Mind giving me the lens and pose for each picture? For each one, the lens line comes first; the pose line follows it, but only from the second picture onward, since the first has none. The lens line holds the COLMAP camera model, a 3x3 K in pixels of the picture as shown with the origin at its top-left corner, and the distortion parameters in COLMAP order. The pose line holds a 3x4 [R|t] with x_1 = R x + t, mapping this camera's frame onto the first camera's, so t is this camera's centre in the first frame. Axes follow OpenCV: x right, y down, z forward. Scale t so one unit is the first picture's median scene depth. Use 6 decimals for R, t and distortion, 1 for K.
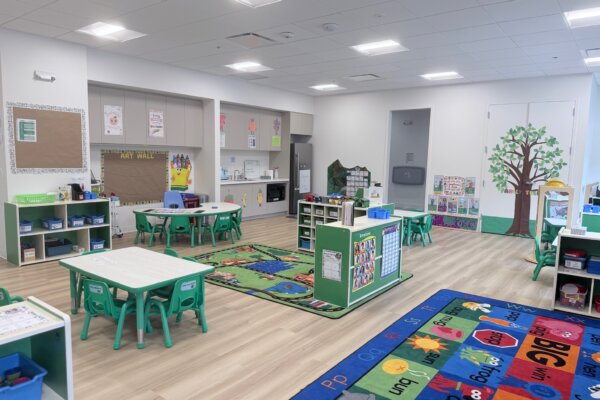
lens RADIAL K [[420.9, 0, 287.9], [0, 420.9, 199.4], [0, 0, 1]] dist [0.071422, -0.125318]
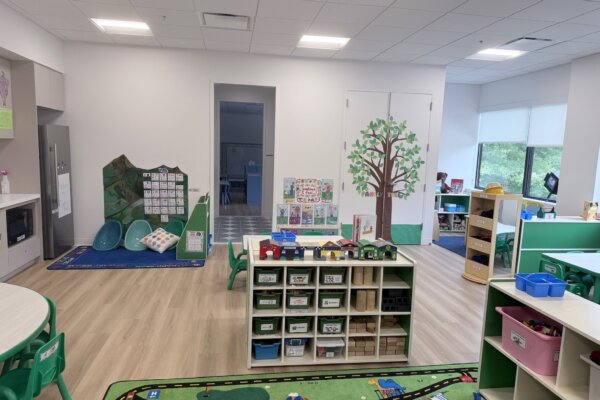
lens RADIAL K [[421.8, 0, 297.9], [0, 421.8, 200.1], [0, 0, 1]] dist [0.089086, -0.122056]
pose [[0.680366, -0.087156, 0.727671, -0.209726], [0.057935, 0.996192, 0.065148, -0.072313], [-0.730579, -0.002167, 0.682825, 0.521072]]
